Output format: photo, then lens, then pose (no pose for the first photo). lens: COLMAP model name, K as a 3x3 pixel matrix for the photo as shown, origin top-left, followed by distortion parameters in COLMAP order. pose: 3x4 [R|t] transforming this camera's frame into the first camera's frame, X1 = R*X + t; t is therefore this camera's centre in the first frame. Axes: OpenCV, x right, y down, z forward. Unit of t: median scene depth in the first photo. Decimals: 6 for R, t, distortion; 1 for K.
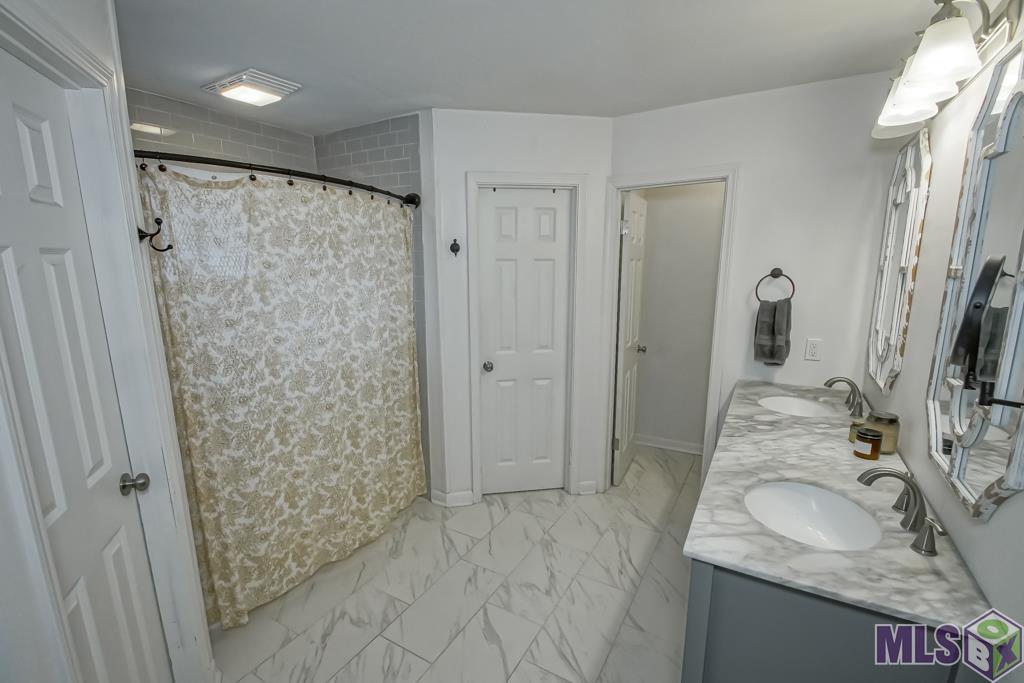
lens RADIAL K [[472.2, 0, 490.2], [0, 472.2, 347.3], [0, 0, 1]] dist [0.001397, -0.018807]
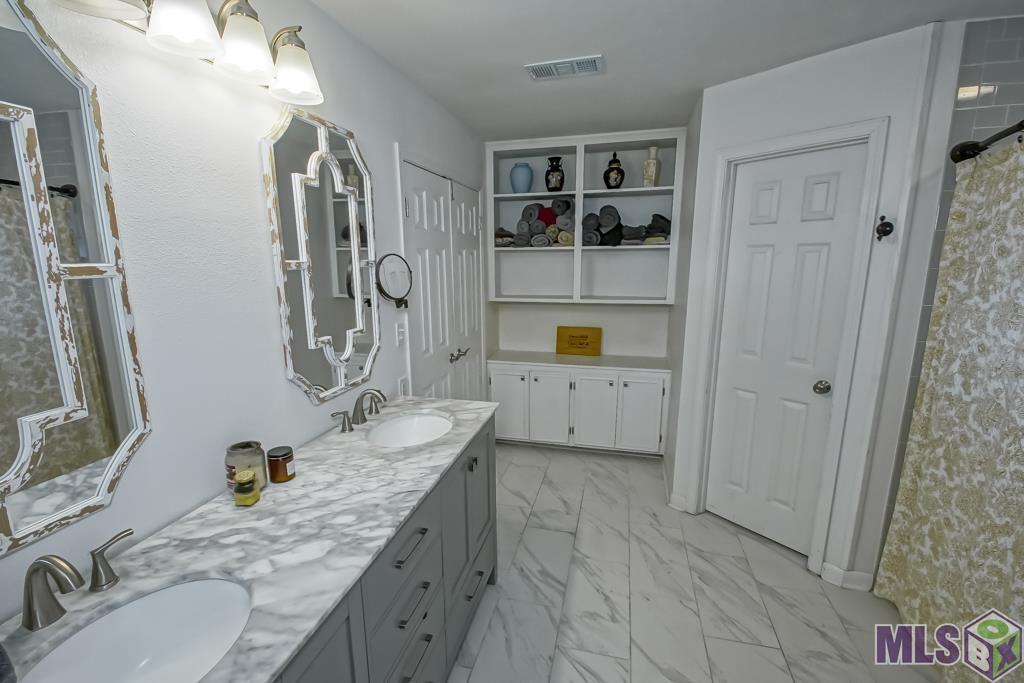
lens RADIAL K [[472.2, 0, 490.2], [0, 472.2, 347.3], [0, 0, 1]] dist [0.001397, -0.018807]
pose [[-0.965261, 0.070328, -0.251645, 0.561677], [-0.024244, 0.934834, 0.354257, -0.290887], [0.260160, 0.348051, -0.900654, 1.622861]]
